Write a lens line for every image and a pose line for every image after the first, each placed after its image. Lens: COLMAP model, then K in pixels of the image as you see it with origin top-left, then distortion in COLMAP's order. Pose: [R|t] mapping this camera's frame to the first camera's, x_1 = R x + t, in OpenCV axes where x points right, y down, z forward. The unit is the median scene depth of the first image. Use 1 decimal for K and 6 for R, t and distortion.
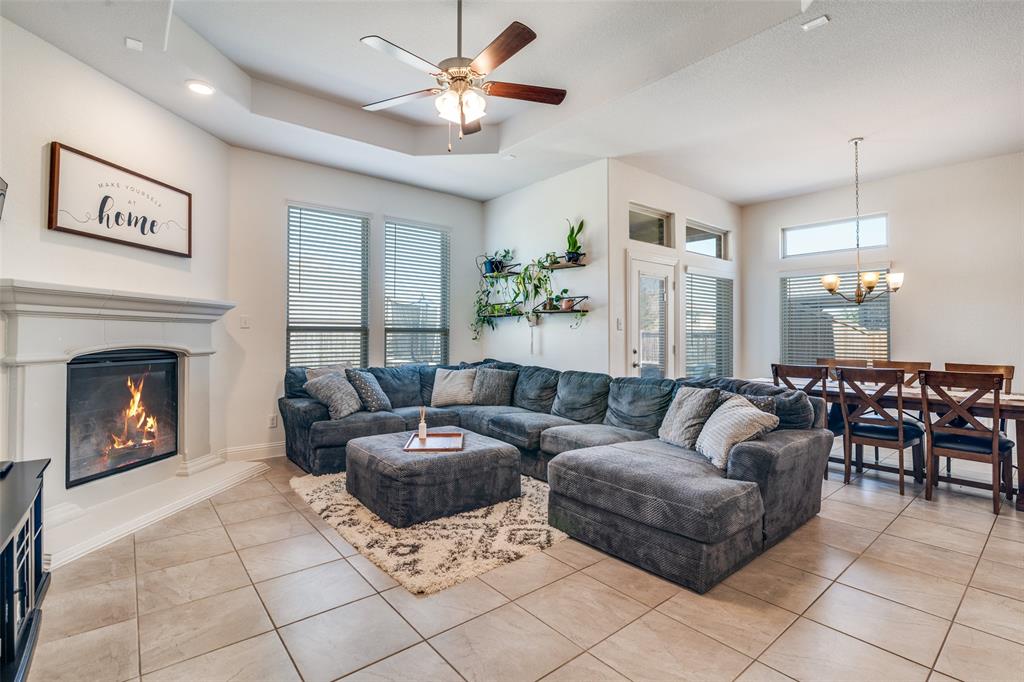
lens RADIAL K [[475.4, 0, 518.6], [0, 475.4, 330.1], [0, 0, 1]] dist [-0.020926, 0.002034]
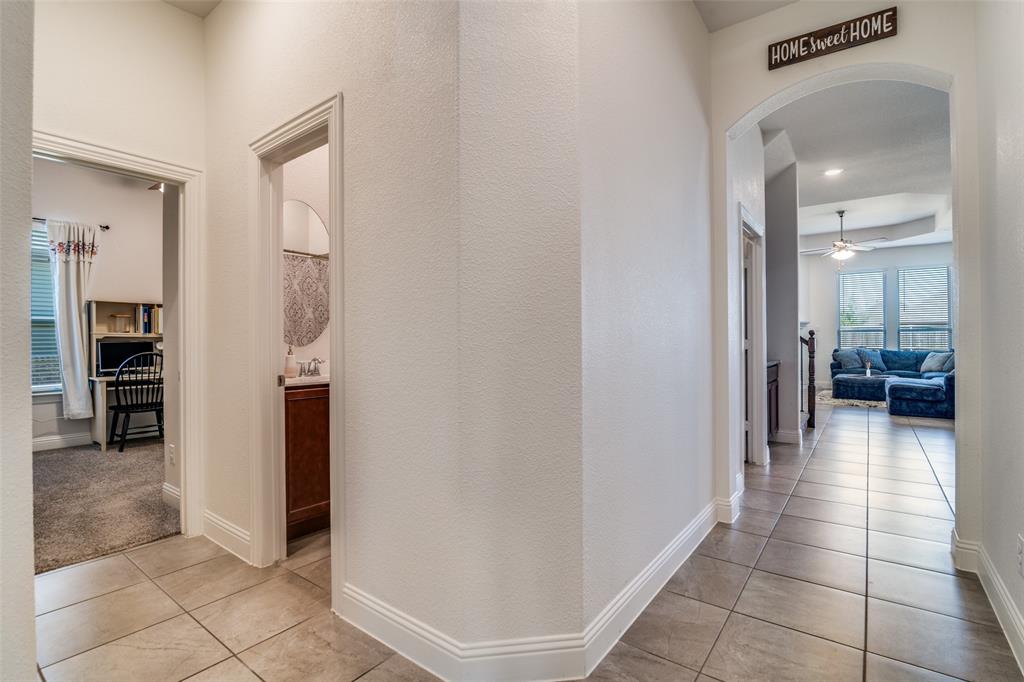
lens RADIAL K [[475.4, 0, 508.9], [0, 475.4, 341.6], [0, 0, 1]] dist [-0.020926, 0.002034]
pose [[0.228784, -0.001039, -0.973477, 1.708268], [0.012015, 0.999926, 0.001756, 0.030031], [0.973403, -0.012098, 0.228780, -1.298516]]
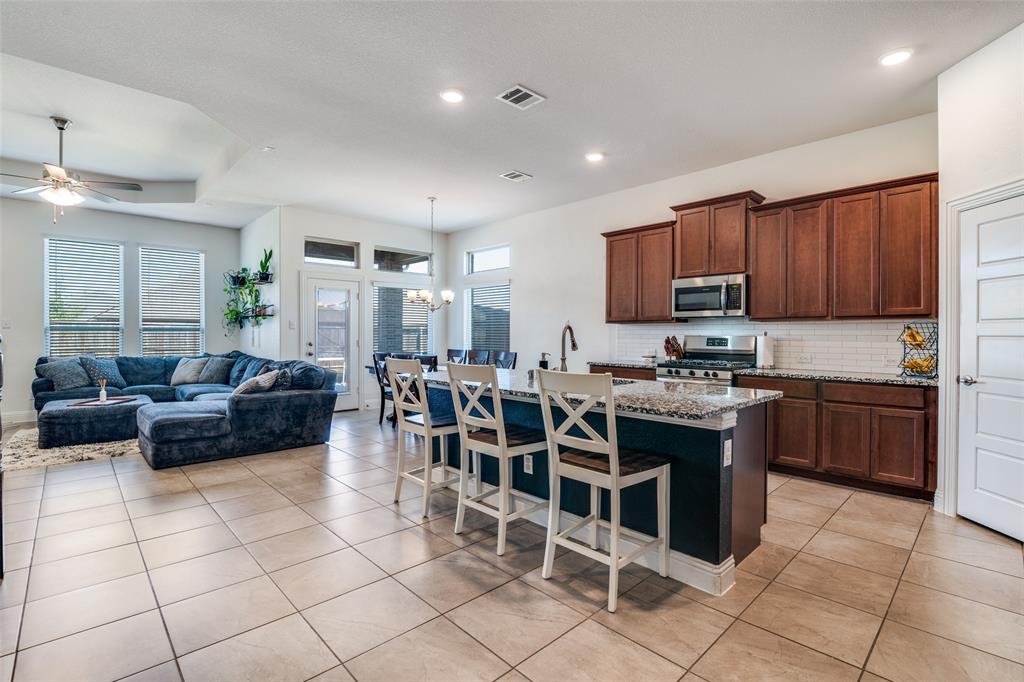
lens RADIAL K [[475.4, 0, 515.6], [0, 475.4, 333.4], [0, 0, 1]] dist [-0.020926, 0.002034]
pose [[0.997310, -0.003240, 0.073232, 1.026308], [0.002781, 0.999976, 0.006372, 0.007799], [-0.073251, -0.006151, 0.997295, -0.588371]]
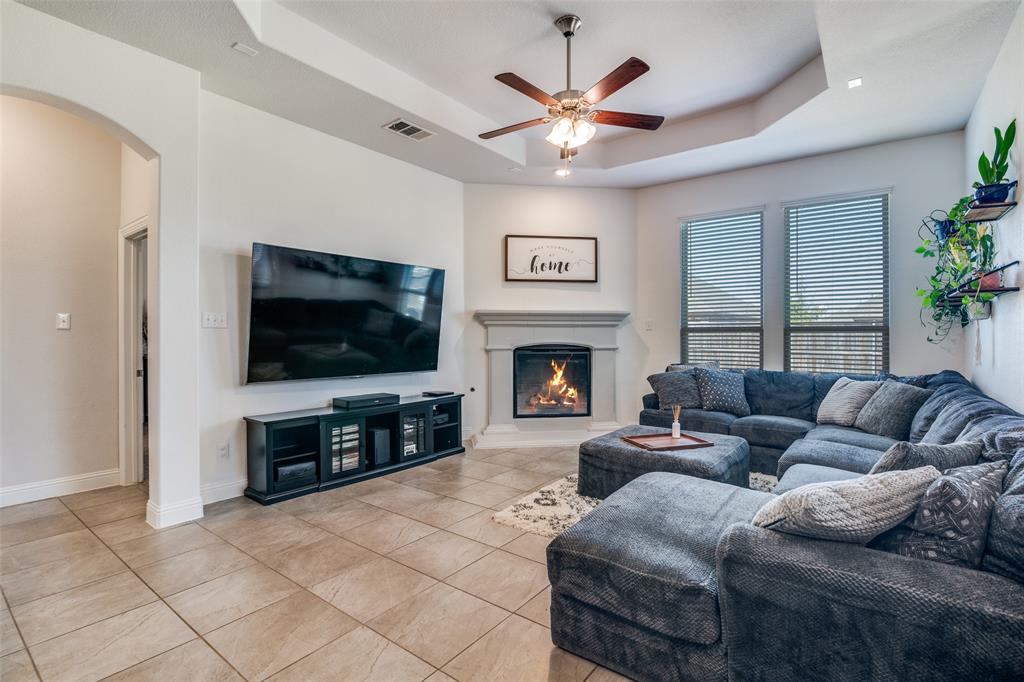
lens RADIAL K [[475.4, 0, 513.3], [0, 475.4, 340.8], [0, 0, 1]] dist [-0.020926, 0.002034]
pose [[0.226552, 0.006375, -0.973978, 0.715959], [0.010717, 0.999902, 0.009038, 0.010505], [0.973940, -0.012486, 0.226462, 0.453905]]
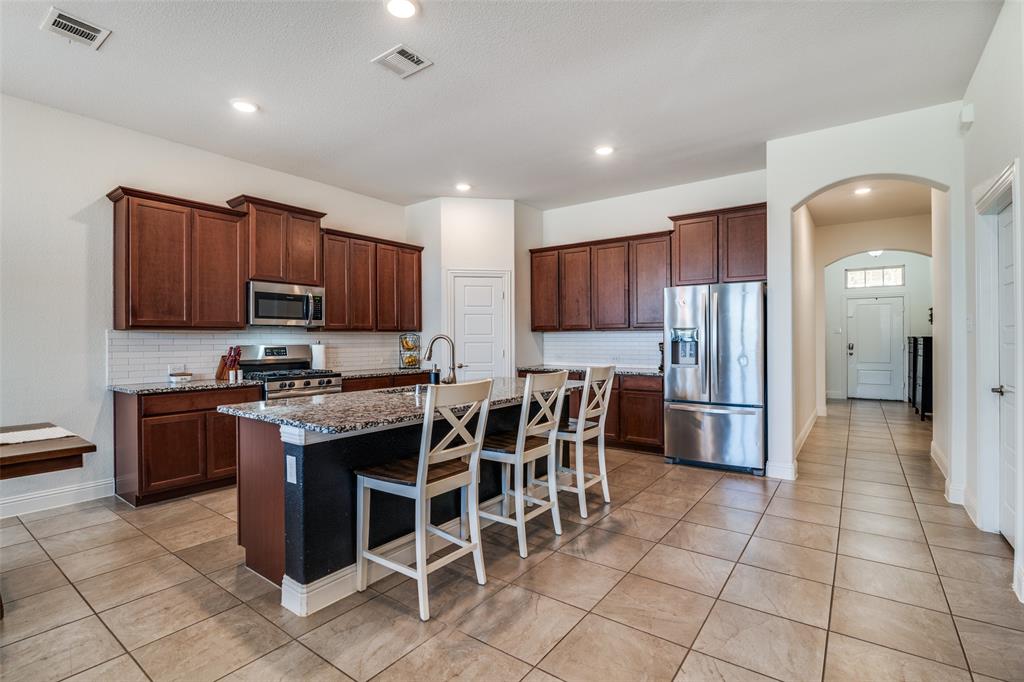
lens RADIAL K [[475.4, 0, 514.3], [0, 475.4, 335.6], [0, 0, 1]] dist [-0.020926, 0.002034]
pose [[-0.244890, 0.005541, 0.969535, 0.262423], [-0.000092, 0.999984, -0.005738, 0.005127], [-0.969551, -0.001495, -0.244886, 0.414130]]
